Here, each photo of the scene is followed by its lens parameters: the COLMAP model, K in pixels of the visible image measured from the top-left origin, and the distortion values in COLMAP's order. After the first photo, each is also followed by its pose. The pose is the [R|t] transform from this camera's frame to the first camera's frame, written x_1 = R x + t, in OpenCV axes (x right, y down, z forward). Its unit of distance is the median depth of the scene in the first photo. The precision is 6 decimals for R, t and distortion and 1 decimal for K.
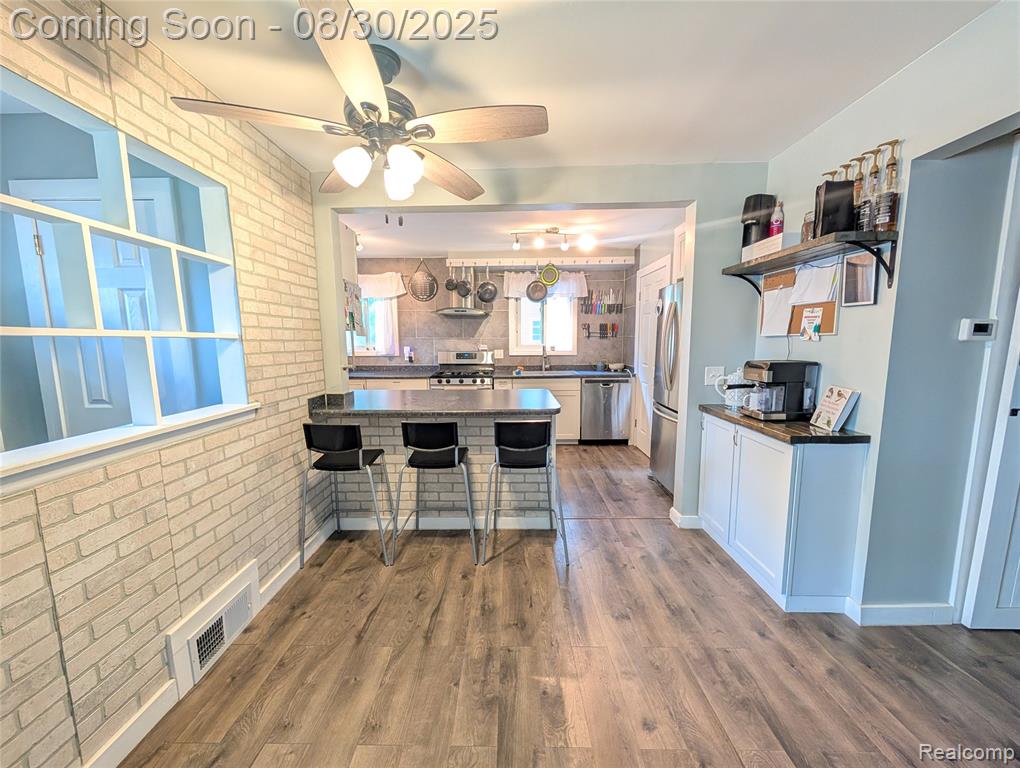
lens RADIAL K [[373.4, 0, 505.2], [0, 373.4, 386.1], [0, 0, 1]] dist [0.001849, 0.000069]
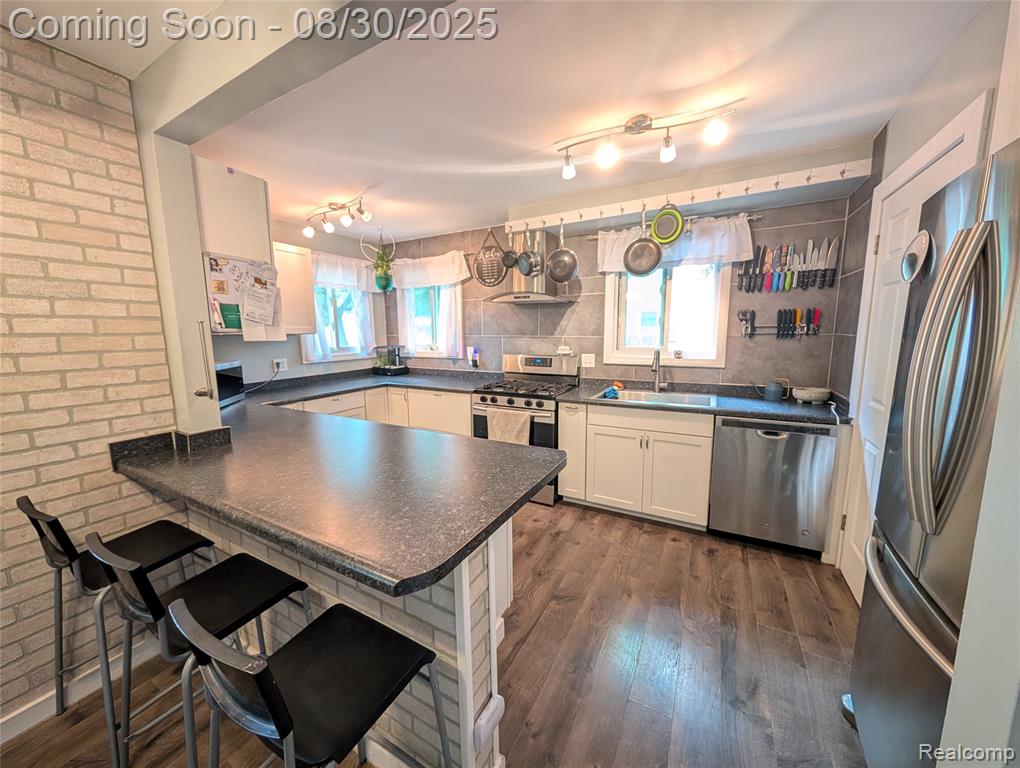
lens RADIAL K [[373.4, 0, 503.9], [0, 373.4, 385.4], [0, 0, 1]] dist [0.001849, 0.000069]
pose [[0.880785, 0.066530, -0.468819, 0.168351], [-0.056257, 0.997771, 0.035901, -0.059179], [0.470163, -0.005246, 0.882564, 0.357687]]
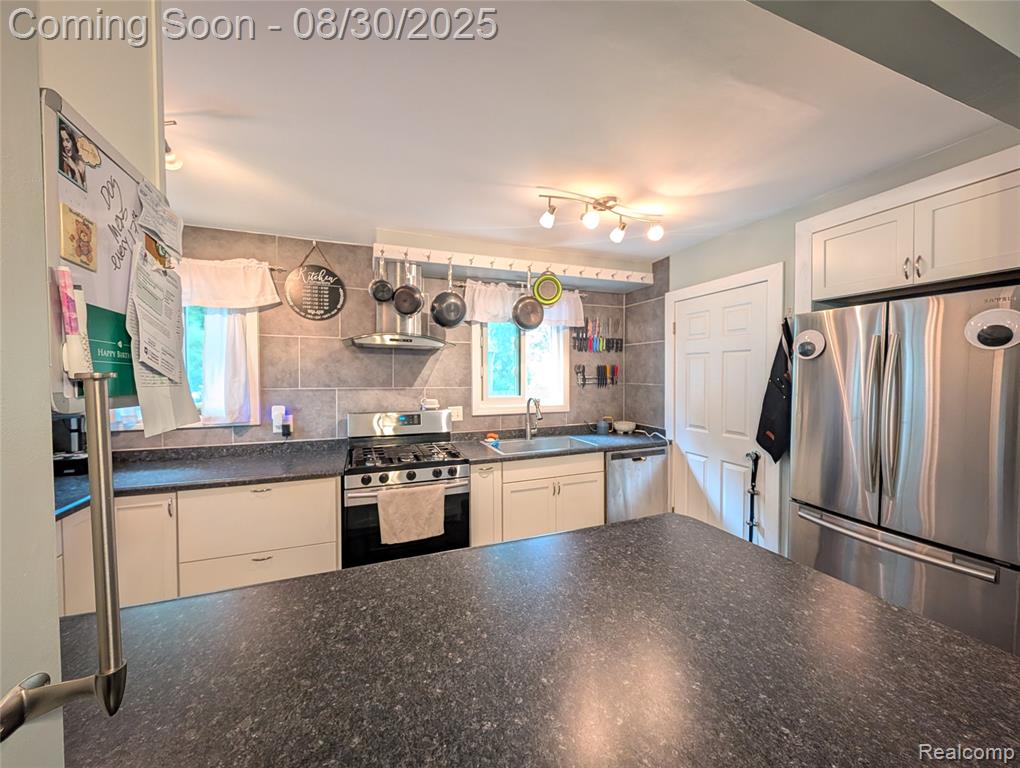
lens RADIAL K [[373.4, 0, 503.7], [0, 373.4, 385.5], [0, 0, 1]] dist [0.001849, 0.000069]
pose [[0.931409, -0.008208, 0.363883, -0.165888], [0.043913, 0.994977, -0.089958, -0.075673], [-0.361316, 0.099766, 0.927091, 0.422810]]
